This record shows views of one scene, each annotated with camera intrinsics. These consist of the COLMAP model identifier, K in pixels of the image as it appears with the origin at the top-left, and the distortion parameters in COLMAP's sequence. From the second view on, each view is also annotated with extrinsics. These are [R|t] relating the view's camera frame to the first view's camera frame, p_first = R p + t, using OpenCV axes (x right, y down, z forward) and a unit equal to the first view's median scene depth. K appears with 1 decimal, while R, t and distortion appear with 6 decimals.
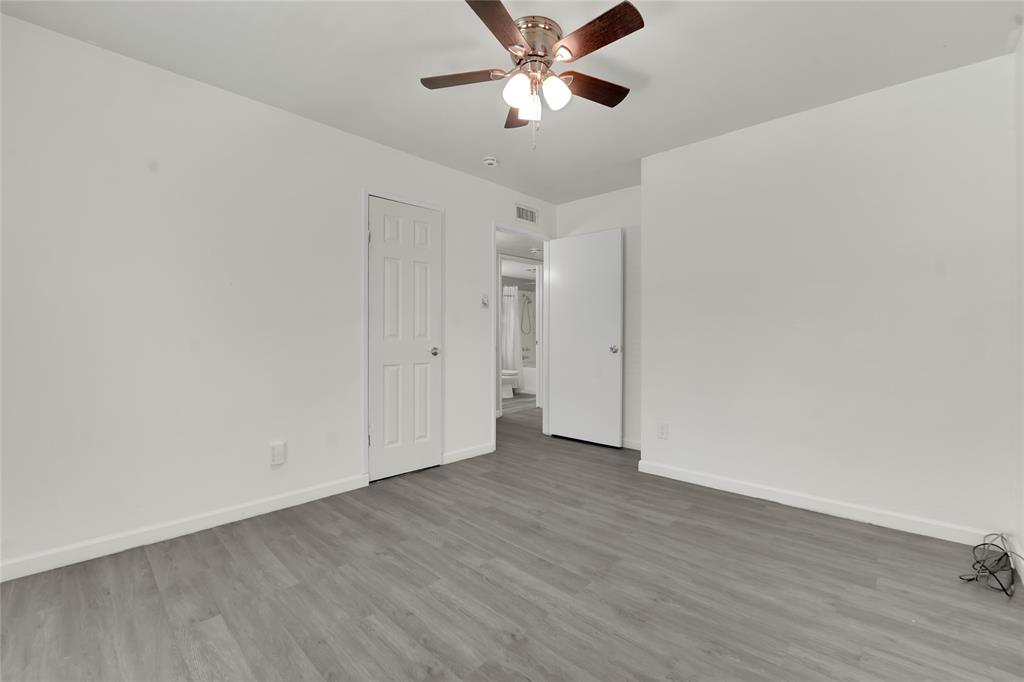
lens RADIAL K [[419.0, 0, 512.1], [0, 419.0, 340.3], [0, 0, 1]] dist [0.000082, 0.000008]
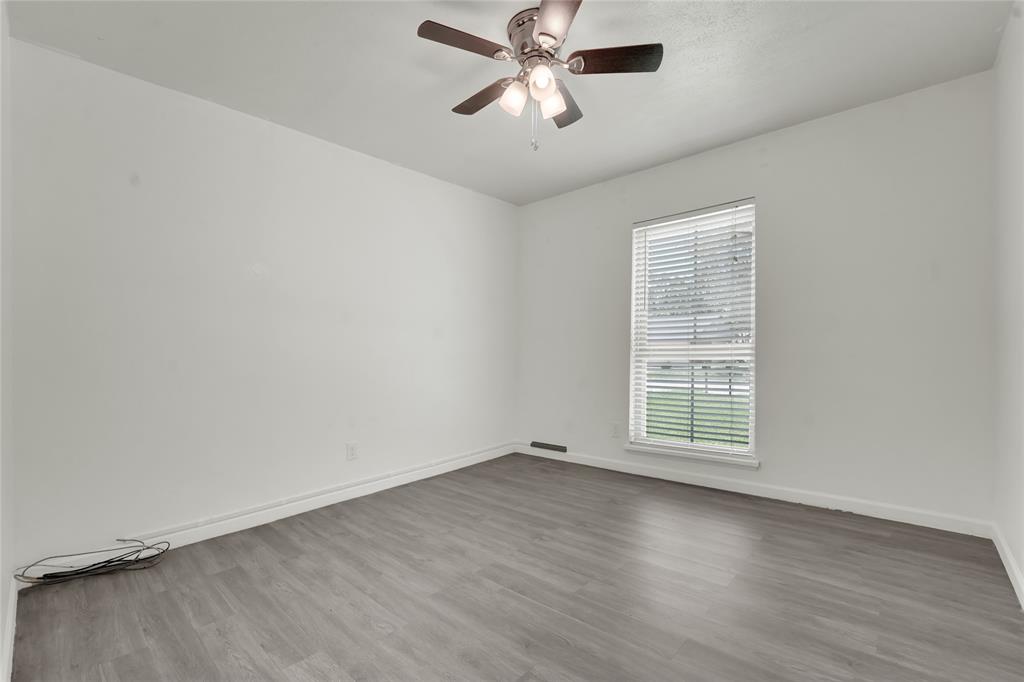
lens RADIAL K [[419.0, 0, 511.9], [0, 419.0, 341.0], [0, 0, 1]] dist [0.000082, 0.000008]
pose [[-0.998535, 0.029949, -0.045061, 0.126087], [0.030364, 0.999502, -0.008553, -0.001179], [0.044783, -0.009909, -0.998948, 2.047560]]
